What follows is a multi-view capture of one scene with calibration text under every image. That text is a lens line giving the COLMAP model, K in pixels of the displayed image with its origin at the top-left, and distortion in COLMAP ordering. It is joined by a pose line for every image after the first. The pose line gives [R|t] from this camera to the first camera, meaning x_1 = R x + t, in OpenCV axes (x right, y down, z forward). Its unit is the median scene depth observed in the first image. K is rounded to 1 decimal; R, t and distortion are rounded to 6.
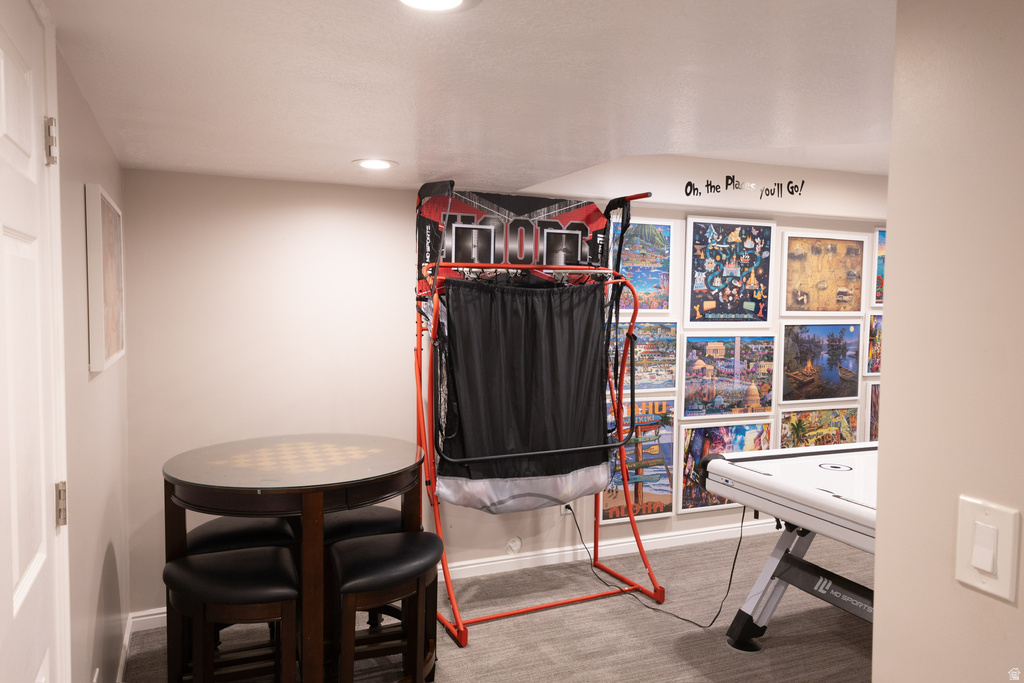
lens RADIAL K [[725.9, 0, 510.0], [0, 725.9, 339.2], [0, 0, 1]] dist [0.062292, -0.042621]
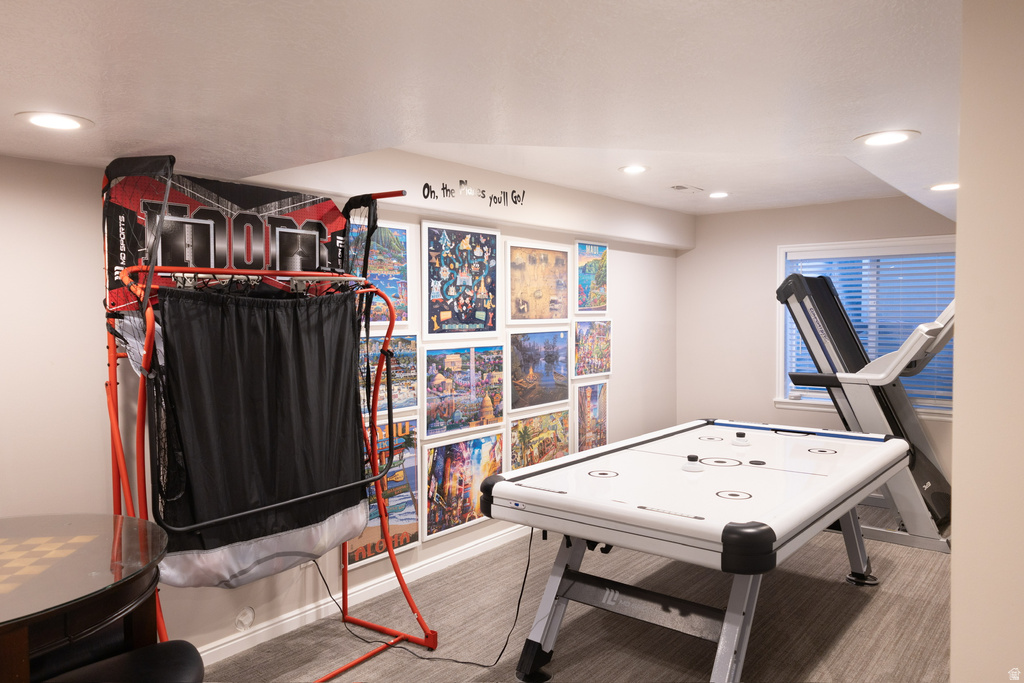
lens RADIAL K [[725.9, 0, 510.0], [0, 725.9, 339.2], [0, 0, 1]] dist [0.062292, -0.042621]
pose [[0.885785, -0.037159, 0.462607, -0.099661], [0.044050, 0.999021, -0.004100, -0.009243], [-0.462001, 0.024010, 0.886554, 0.137813]]
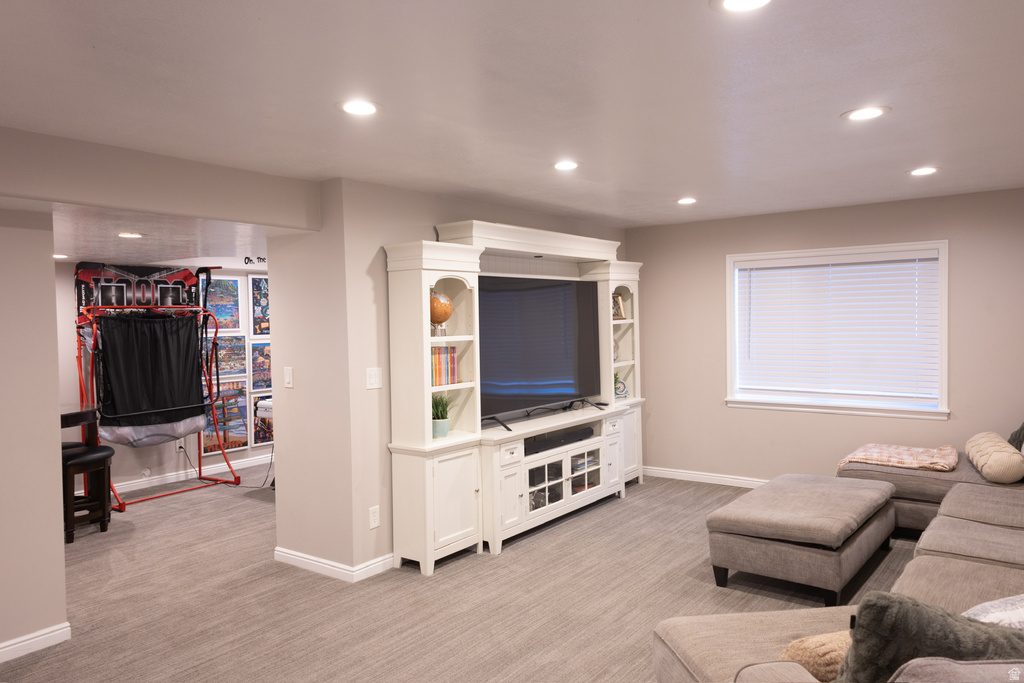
lens RADIAL K [[725.9, 0, 510.0], [0, 725.9, 339.2], [0, 0, 1]] dist [0.062292, -0.042621]
pose [[0.867646, -0.044032, 0.495229, -0.092588], [0.057047, 0.998309, -0.011185, 0.043803], [-0.493899, 0.037956, 0.868690, -0.885572]]
